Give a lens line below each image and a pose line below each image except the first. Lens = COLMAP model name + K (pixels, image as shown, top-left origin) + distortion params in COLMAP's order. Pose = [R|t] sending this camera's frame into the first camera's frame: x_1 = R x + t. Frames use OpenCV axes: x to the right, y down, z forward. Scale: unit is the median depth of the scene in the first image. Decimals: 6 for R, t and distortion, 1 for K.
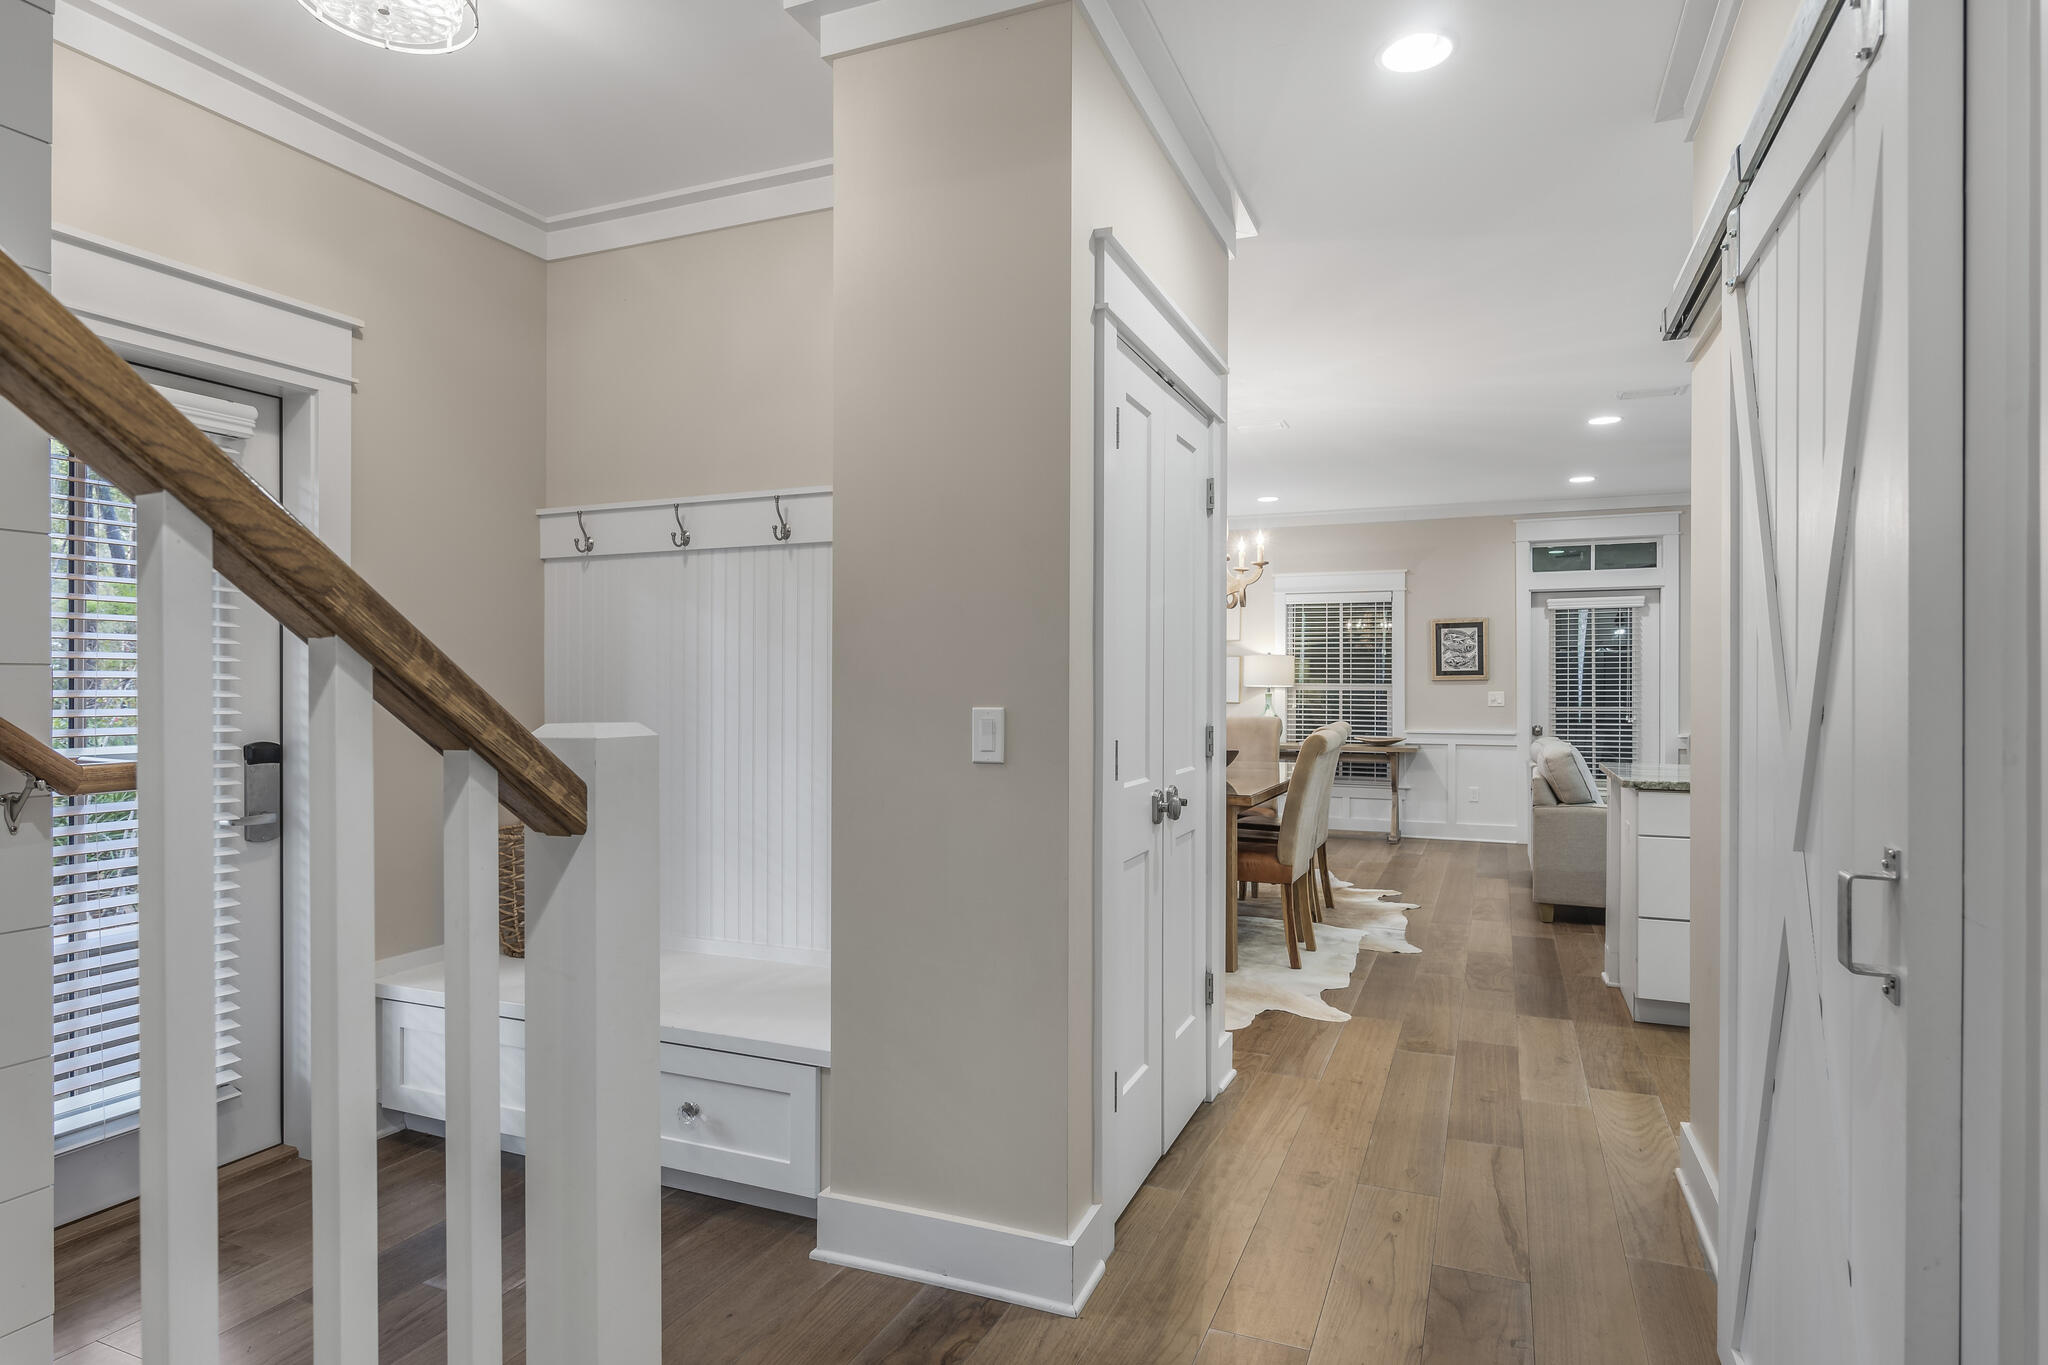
lens RADIAL K [[1077.3, 0, 994.3], [0, 1077.3, 687.1], [0, 0, 1]] dist [0.004542, -0.002044]
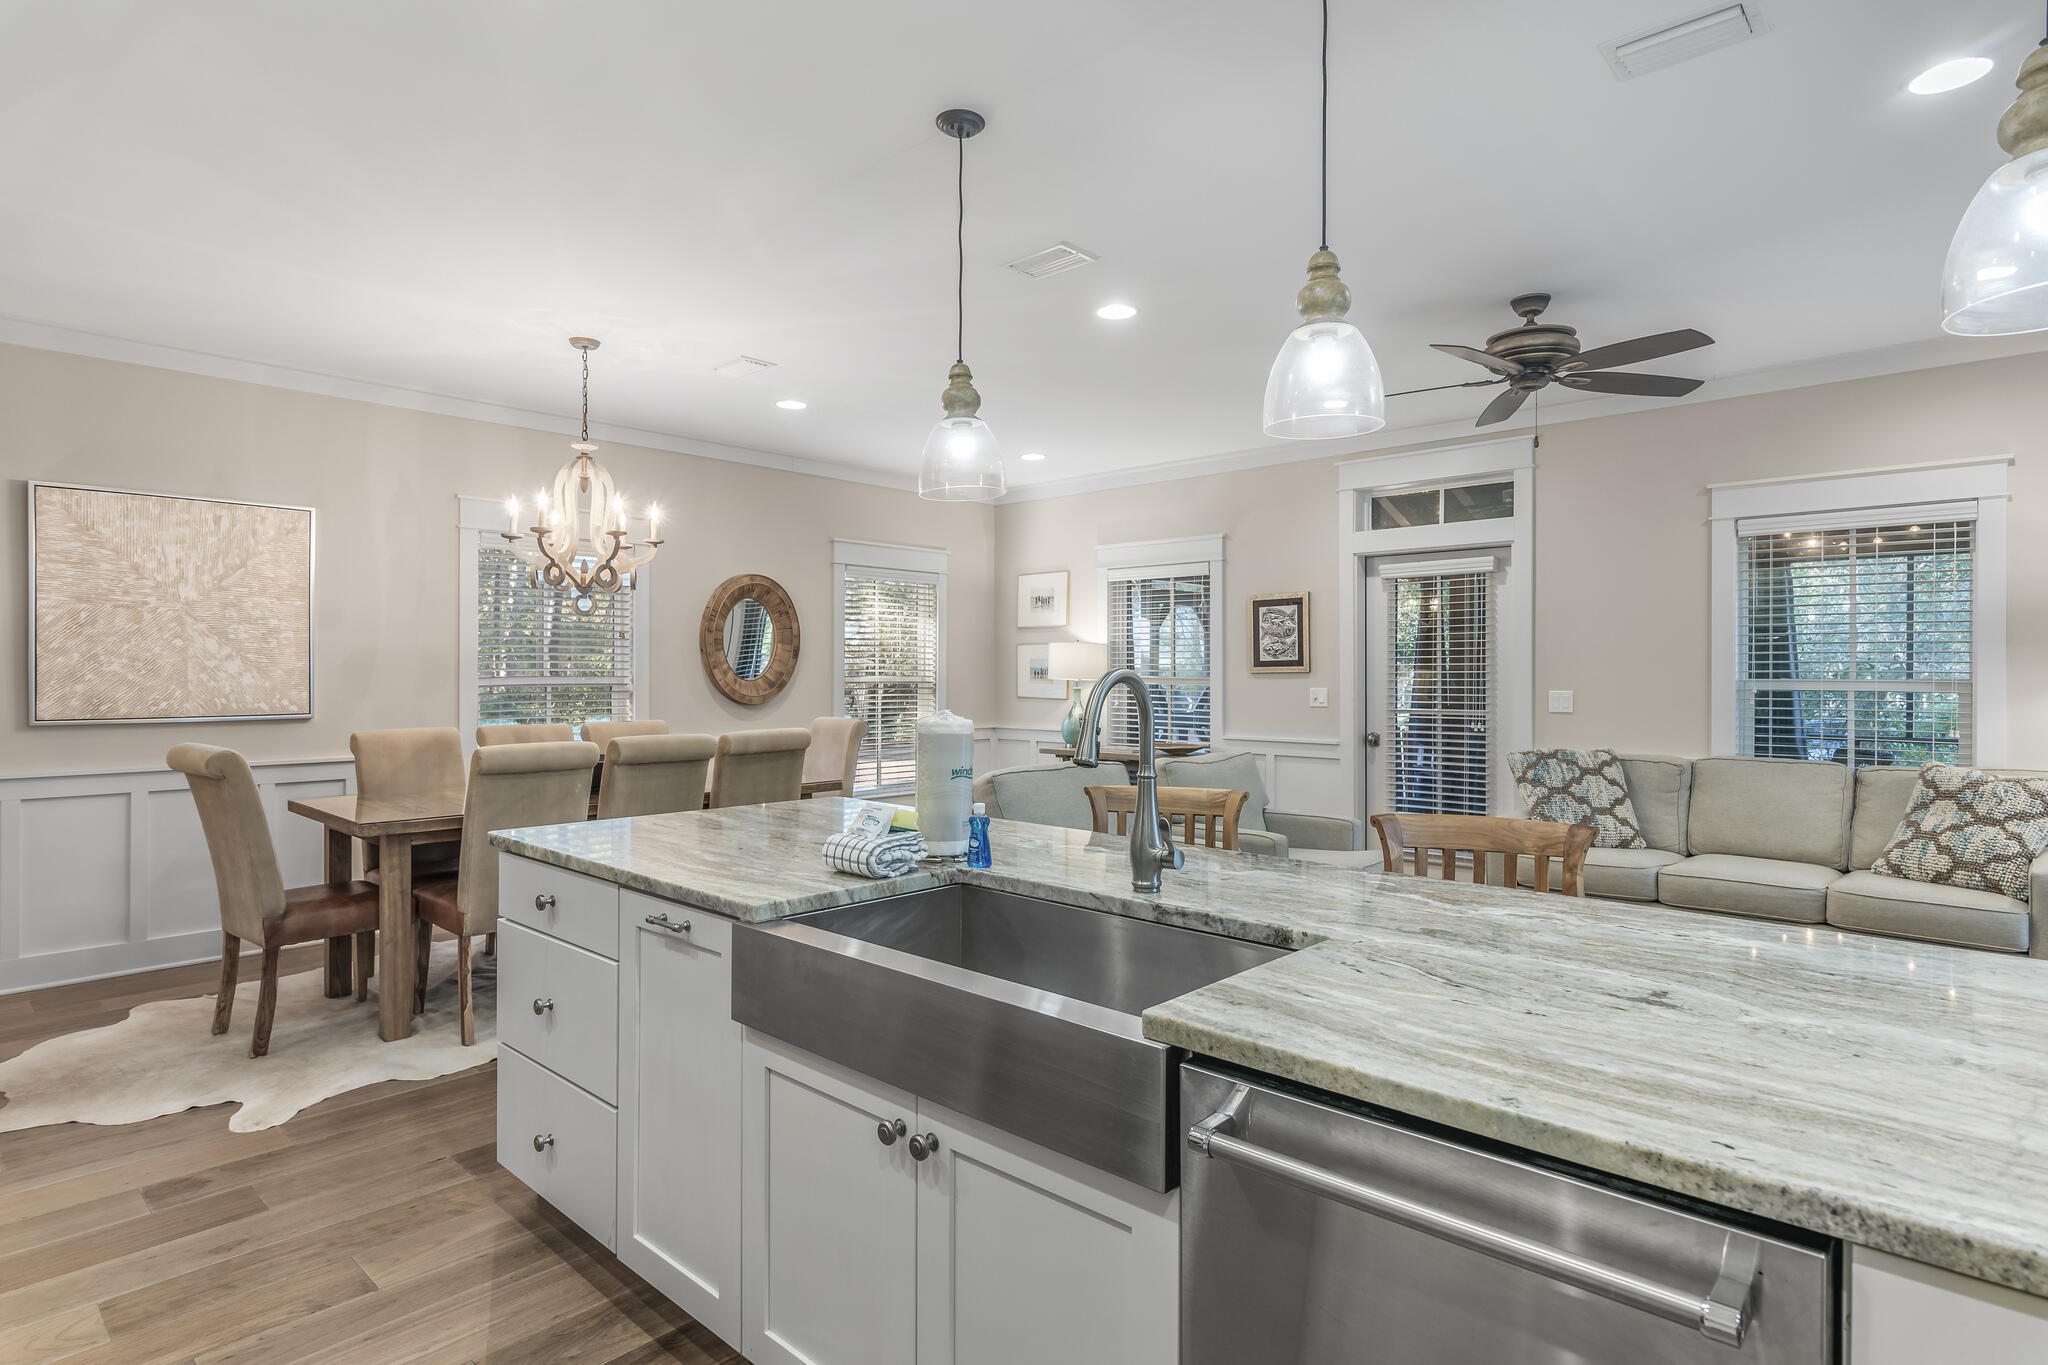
lens RADIAL K [[1077.3, 0, 982.3], [0, 1077.3, 666.1], [0, 0, 1]] dist [0.004542, -0.002044]
pose [[0.944536, -0.003957, -0.328384, 0.495305], [0.003745, 0.999992, -0.001279, -0.011309], [0.328386, -0.000021, 0.944543, 0.200439]]
